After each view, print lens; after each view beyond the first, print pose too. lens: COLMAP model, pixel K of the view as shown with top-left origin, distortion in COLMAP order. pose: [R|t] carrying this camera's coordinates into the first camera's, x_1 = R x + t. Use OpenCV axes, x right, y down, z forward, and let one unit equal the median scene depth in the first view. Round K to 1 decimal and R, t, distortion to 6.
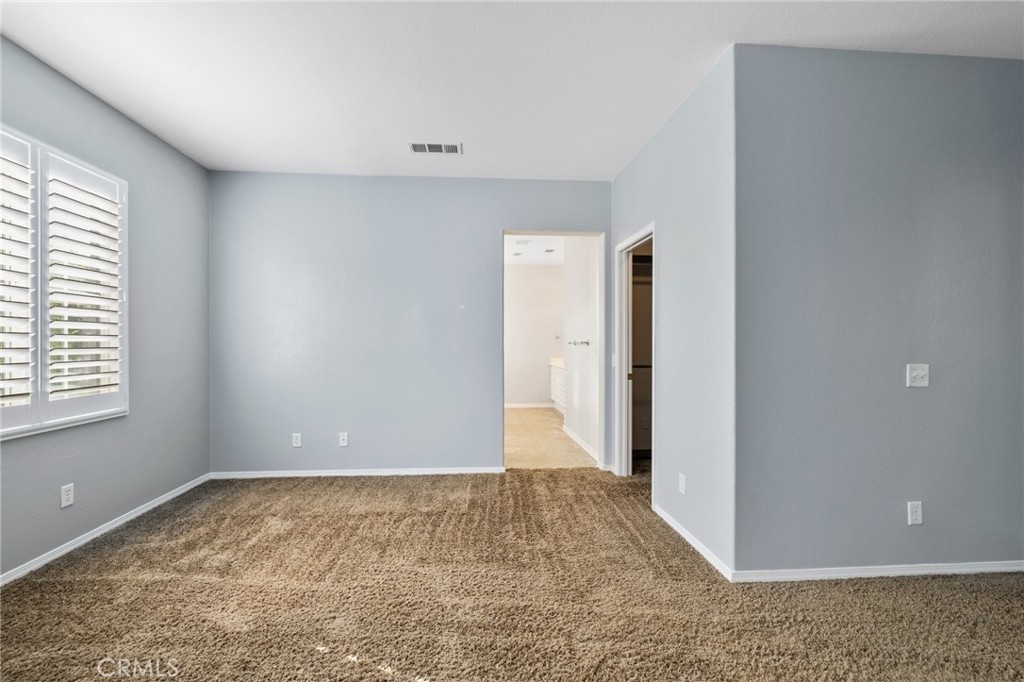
lens RADIAL K [[444.3, 0, 511.9], [0, 444.3, 343.4], [0, 0, 1]] dist [-0.000084, -0.000116]
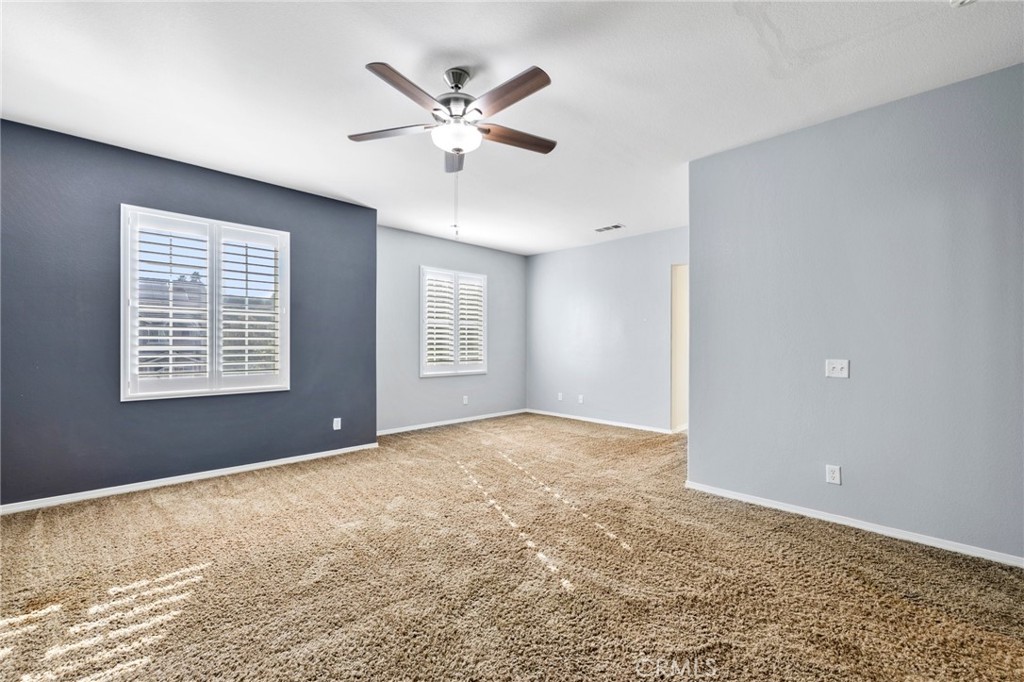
lens RADIAL K [[444.3, 0, 512.0], [0, 444.3, 342.5], [0, 0, 1]] dist [-0.000084, -0.000116]
pose [[0.650257, -0.001244, -0.759713, 1.174936], [-0.002790, 0.999988, -0.004025, 0.005368], [0.759709, 0.004737, 0.650246, -0.508216]]
